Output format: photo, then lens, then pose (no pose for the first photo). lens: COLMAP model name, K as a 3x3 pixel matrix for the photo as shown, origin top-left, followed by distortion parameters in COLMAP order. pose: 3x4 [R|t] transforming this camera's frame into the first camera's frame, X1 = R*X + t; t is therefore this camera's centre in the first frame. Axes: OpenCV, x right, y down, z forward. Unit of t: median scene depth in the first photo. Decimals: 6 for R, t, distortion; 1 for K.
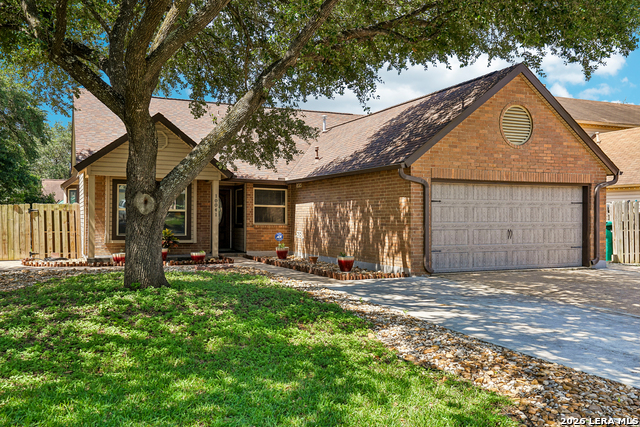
lens RADIAL K [[592.0, 0, 320.3], [0, 592.0, 214.7], [0, 0, 1]] dist [0.004133, 0.000000]
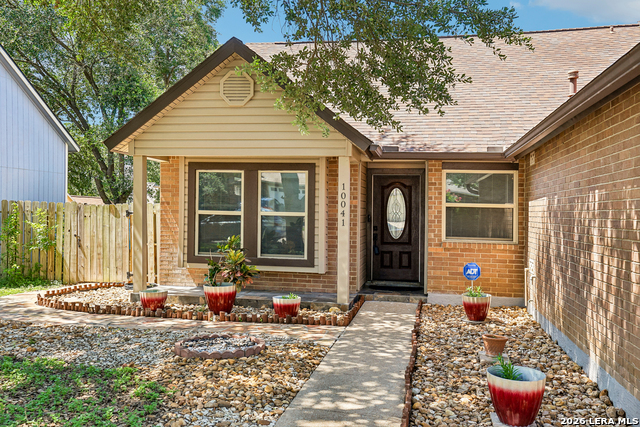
lens RADIAL K [[598.2, 0, 319.3], [0, 598.2, 212.1], [0, 0, 1]] dist [0.013379, 0.000000]
pose [[0.816126, 0.003398, -0.577864, 0.106672], [-0.003680, 0.999993, 0.000683, -0.009517], [0.577862, 0.001569, 0.816133, 0.550195]]
